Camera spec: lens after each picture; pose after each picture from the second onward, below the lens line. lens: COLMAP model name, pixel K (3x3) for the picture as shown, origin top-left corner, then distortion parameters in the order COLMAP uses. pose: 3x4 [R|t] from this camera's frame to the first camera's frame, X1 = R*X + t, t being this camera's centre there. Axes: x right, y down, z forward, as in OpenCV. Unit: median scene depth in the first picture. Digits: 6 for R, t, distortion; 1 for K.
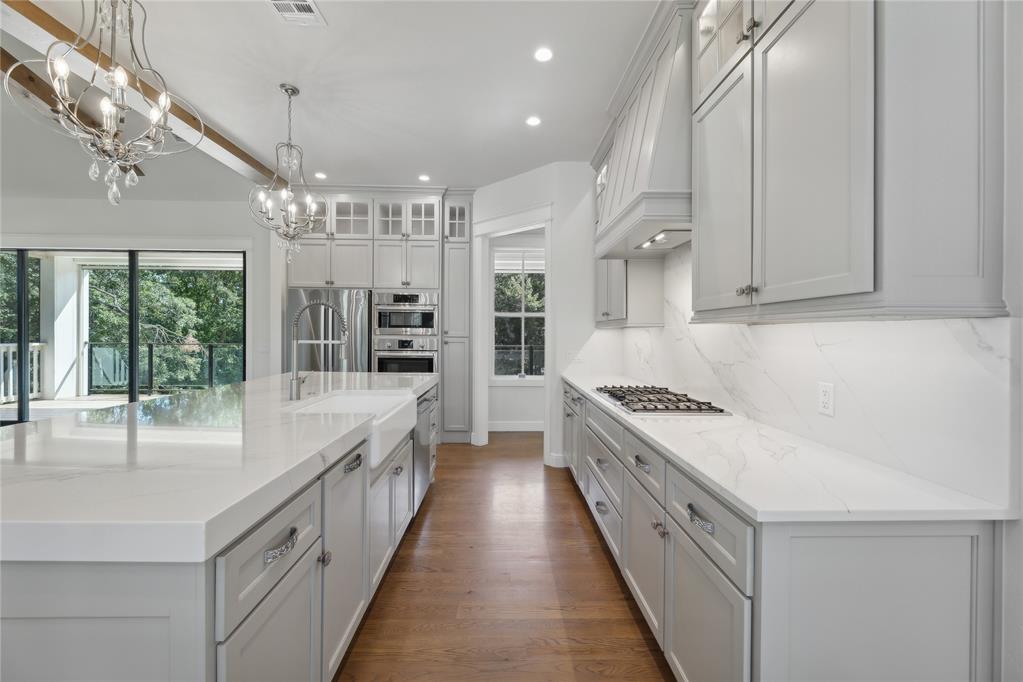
lens RADIAL K [[422.5, 0, 511.6], [0, 422.5, 335.1], [0, 0, 1]] dist [0.000021, 0.000832]
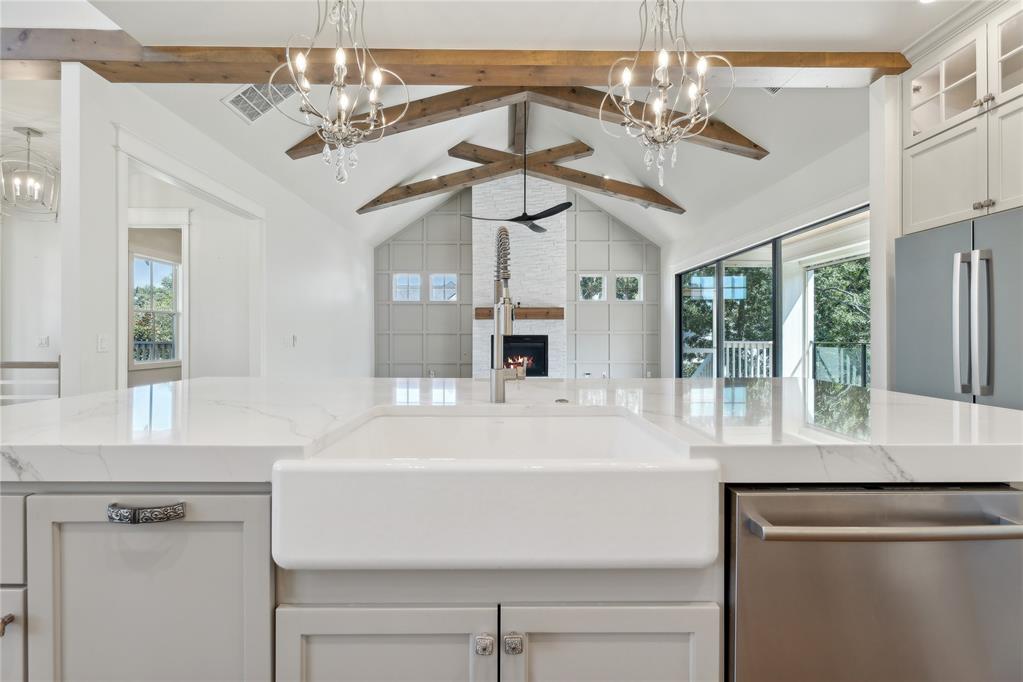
lens RADIAL K [[422.5, 0, 511.0], [0, 422.5, 334.7], [0, 0, 1]] dist [0.000021, 0.000832]
pose [[-0.005255, -0.012867, -0.999903, 0.040399], [-0.005036, 0.999905, -0.012840, 0.028950], [0.999974, 0.004968, -0.005320, 0.464806]]
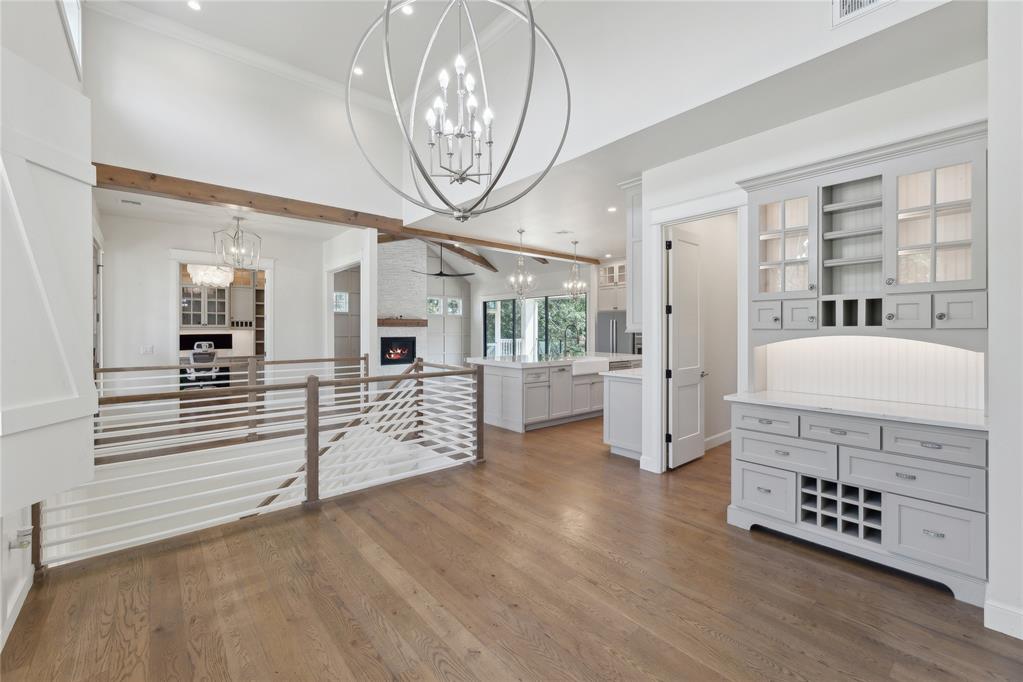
lens RADIAL K [[422.5, 0, 513.0], [0, 422.5, 333.1], [0, 0, 1]] dist [0.000021, 0.000832]
pose [[0.639016, -0.002104, -0.769190, 0.731835], [0.001899, 0.999998, -0.001157, -0.008370], [0.769191, -0.000721, 0.639019, -0.573136]]
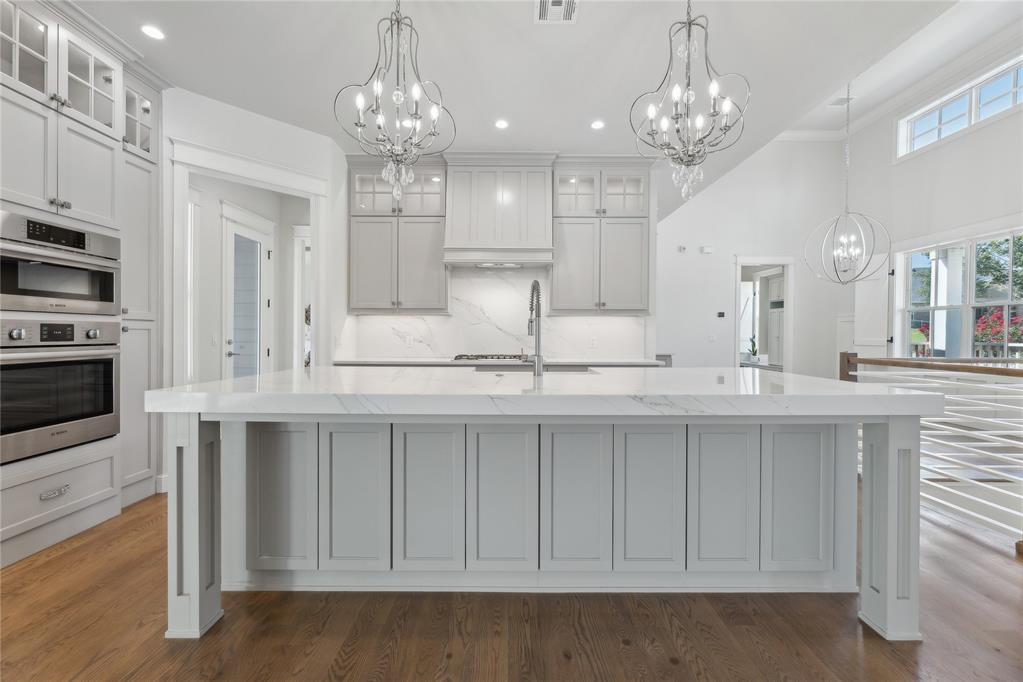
lens RADIAL K [[422.5, 0, 506.6], [0, 422.5, 336.4], [0, 0, 1]] dist [0.000021, 0.000832]
pose [[0.026577, -0.017850, 0.999487, -0.694031], [-0.001600, 0.999839, 0.017899, 0.016078], [-0.999645, -0.002075, 0.026544, 0.475974]]
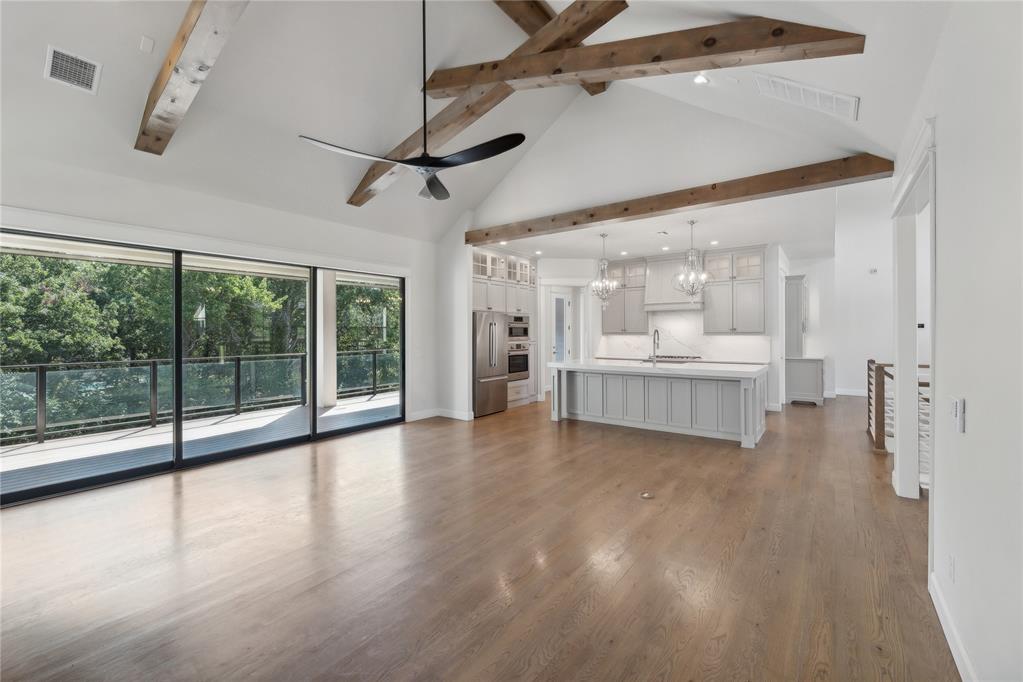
lens RADIAL K [[422.5, 0, 508.9], [0, 422.5, 334.4], [0, 0, 1]] dist [0.000021, 0.000832]
pose [[0.623099, -0.018425, 0.781926, -1.546648], [0.014612, 0.999822, 0.011916, -0.045943], [-0.782007, 0.004000, 0.623257, -0.012471]]
